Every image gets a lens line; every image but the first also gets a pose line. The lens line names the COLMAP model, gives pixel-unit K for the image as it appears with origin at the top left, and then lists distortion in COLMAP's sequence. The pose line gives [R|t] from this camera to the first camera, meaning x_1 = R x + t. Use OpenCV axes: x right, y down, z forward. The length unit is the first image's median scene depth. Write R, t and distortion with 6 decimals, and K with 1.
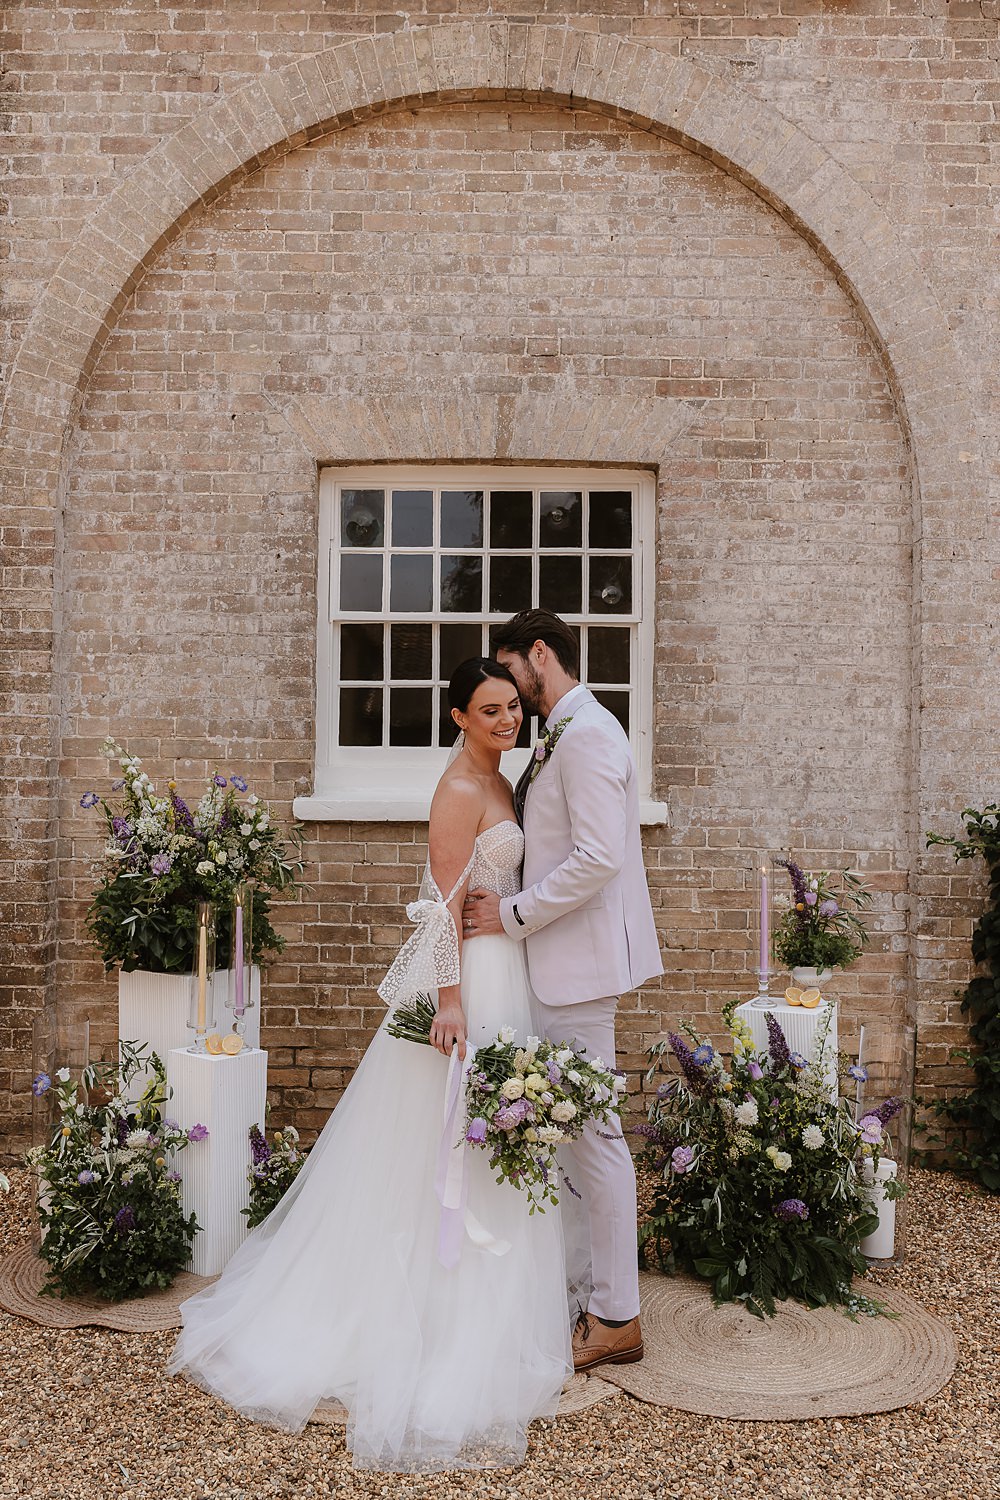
lens RADIAL K [[1500.8, 0, 498.0], [0, 1500.8, 745.1], [0, 0, 1]] dist [0.013986, -0.010866]
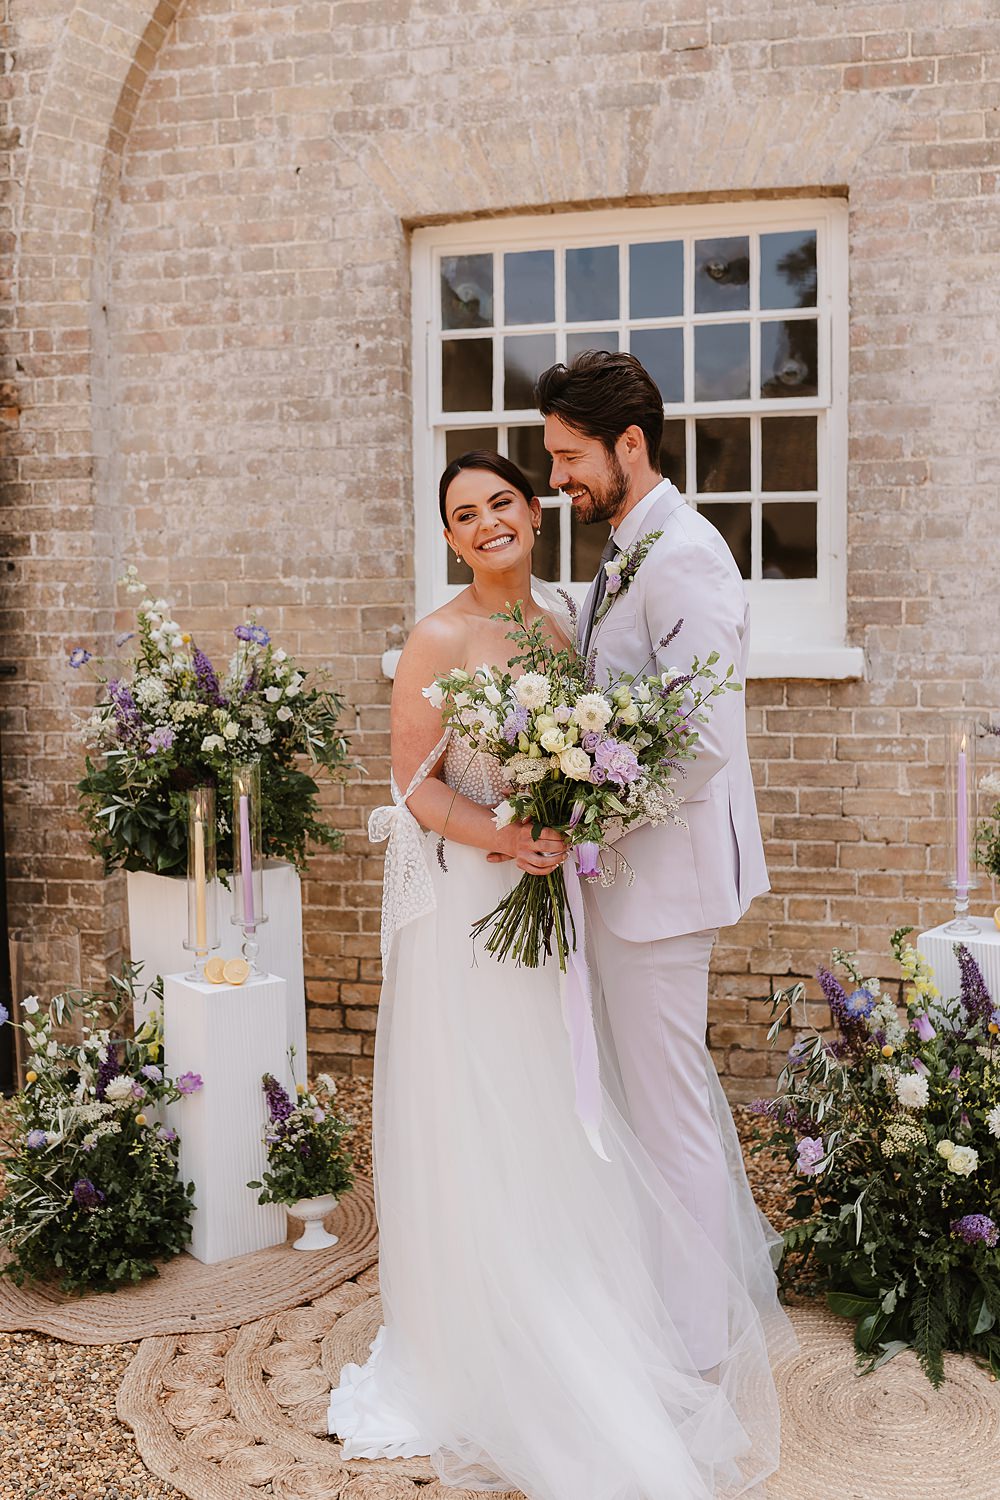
lens RADIAL K [[1557.1, 0, 512.4], [0, 1557.1, 716.3], [0, 0, 1]] dist [0.015592, -0.007120]
pose [[0.975942, -0.009990, -0.217801, 0.110582], [0.027150, 0.996743, 0.075941, 0.008347], [0.216333, -0.080027, 0.973034, 0.205018]]
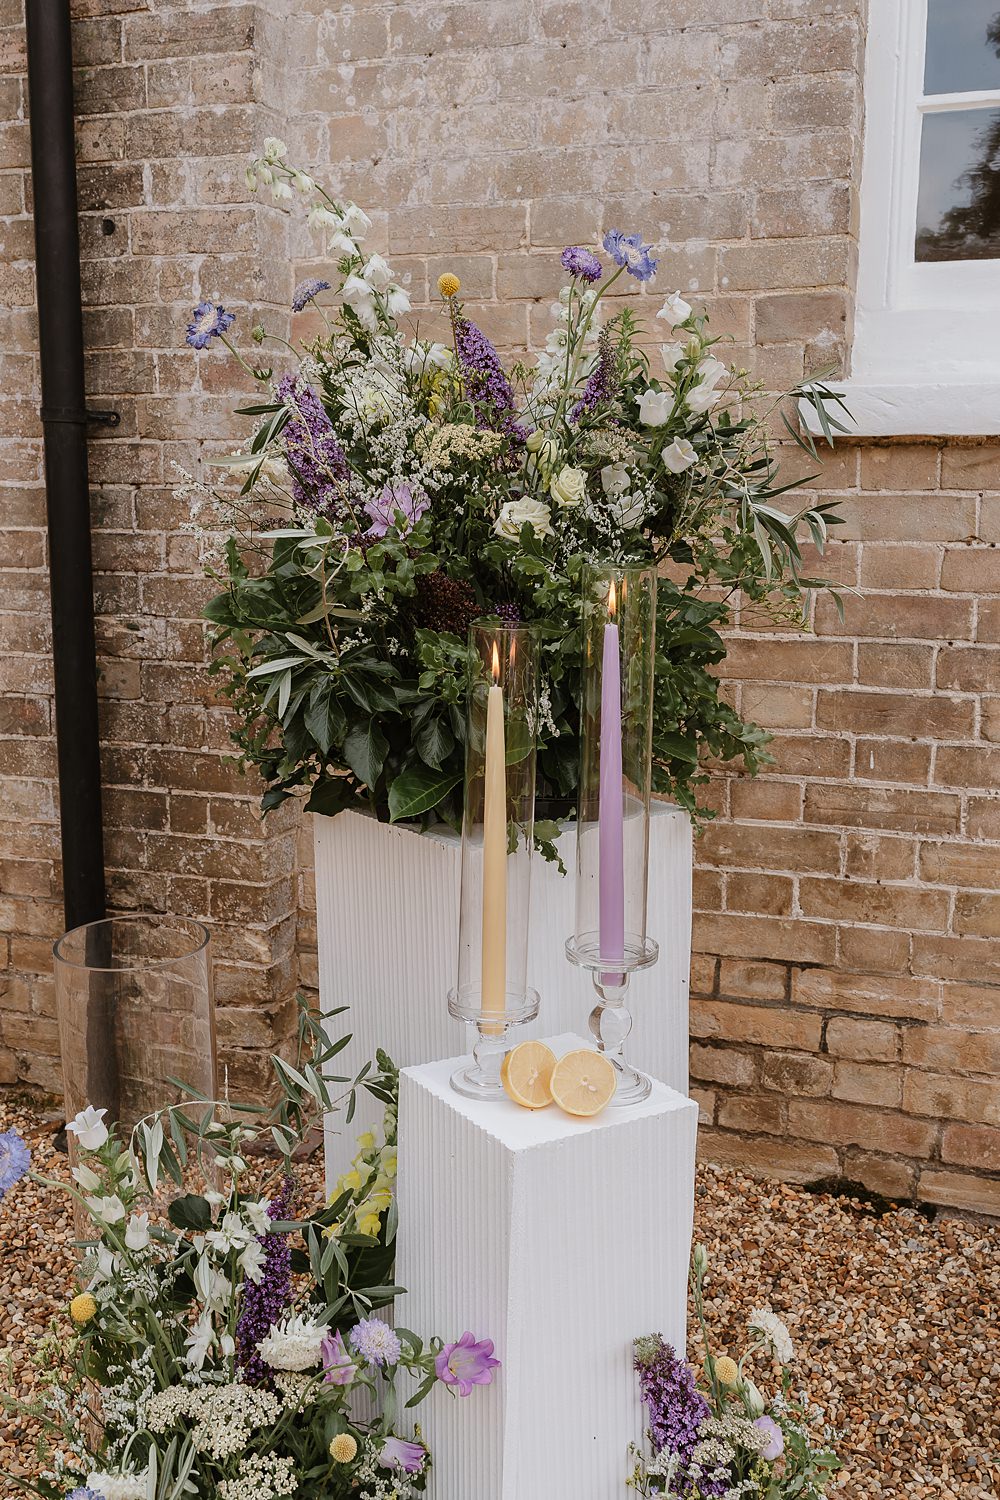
lens RADIAL K [[1500.8, 0, 498.0], [0, 1500.8, 745.1], [0, 0, 1]] dist [0.013986, -0.010866]
pose [[0.946114, 0.047583, -0.320320, -0.077886], [0.008915, 0.984944, 0.172645, 0.061183], [0.323712, -0.166197, 0.931444, 0.571453]]
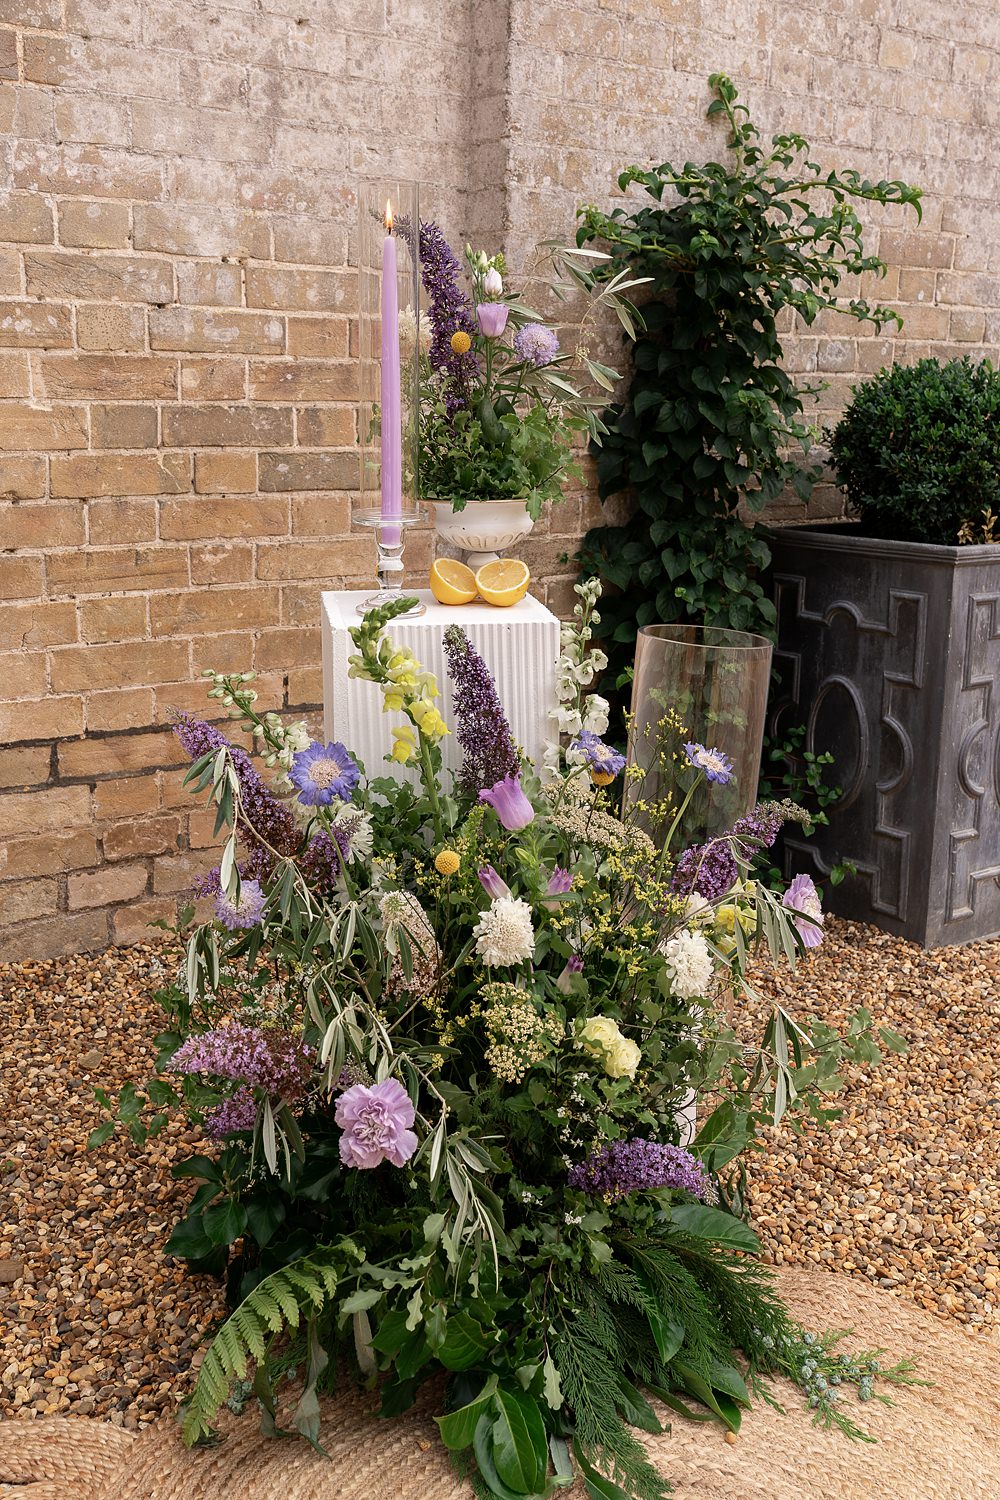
lens RADIAL K [[1493.4, 0, 498.0], [0, 1493.4, 720.8], [0, 0, 1]] dist [0.010763, 0.000666]
pose [[0.807921, -0.129951, 0.574784, -0.014683], [-0.014523, 0.970695, 0.239875, 0.093736], [-0.589112, -0.202148, 0.782357, 0.583788]]
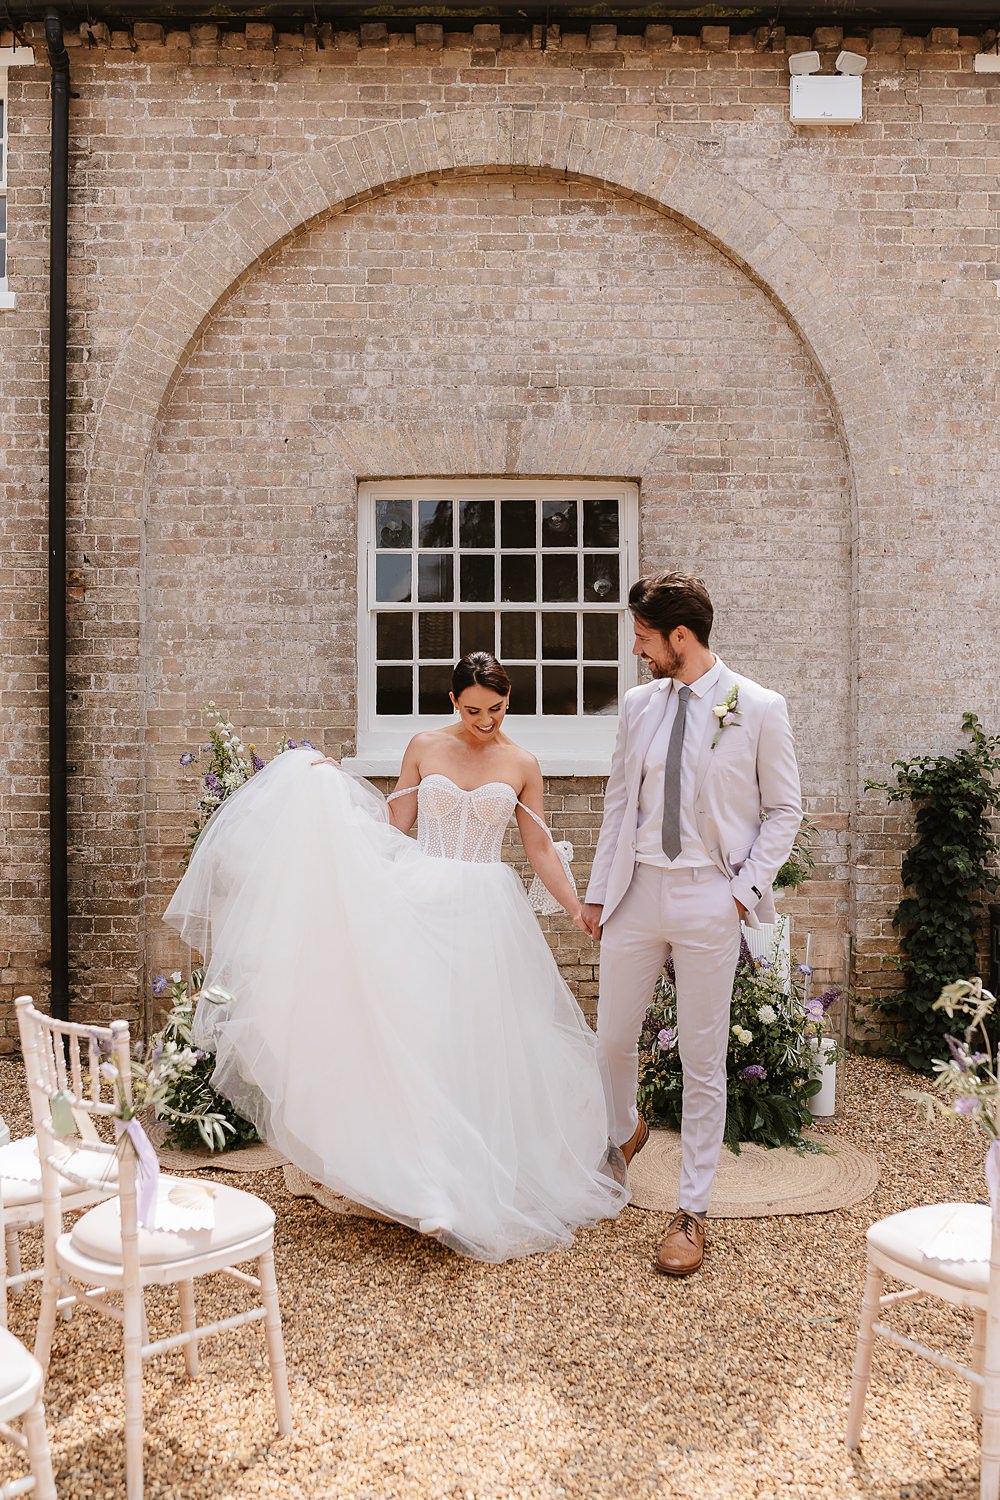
lens RADIAL K [[1453.6, 0, 497.8], [0, 1453.6, 746.6], [0, 0, 1]] dist [0.008388, -0.003543]
pose [[0.999844, -0.010601, 0.014117, -0.026654], [0.010288, 0.999705, 0.022001, 0.001616], [-0.014346, -0.021852, 0.999658, -0.168286]]
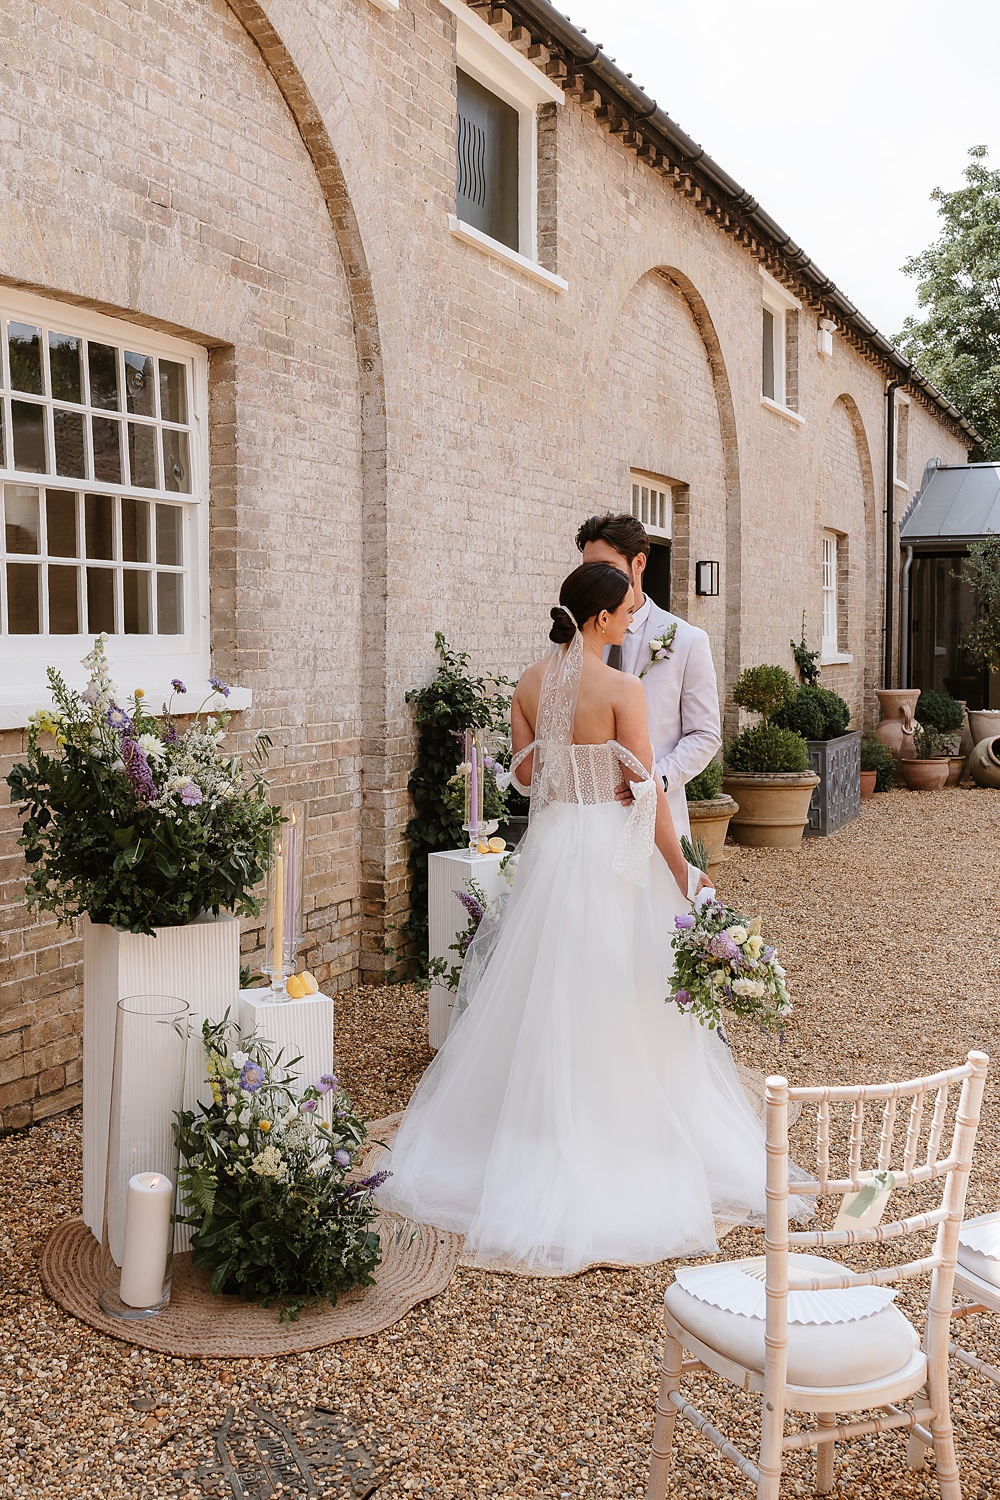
lens RADIAL K [[1527.4, 0, 499.9], [0, 1527.4, 684.7], [0, 0, 1]] dist [0.004502, -0.009872]
pose [[0.402754, -0.044246, 0.914238, -0.752437], [-0.010853, 0.998530, 0.053106, -0.019612], [-0.915244, -0.031311, 0.401682, 0.430581]]
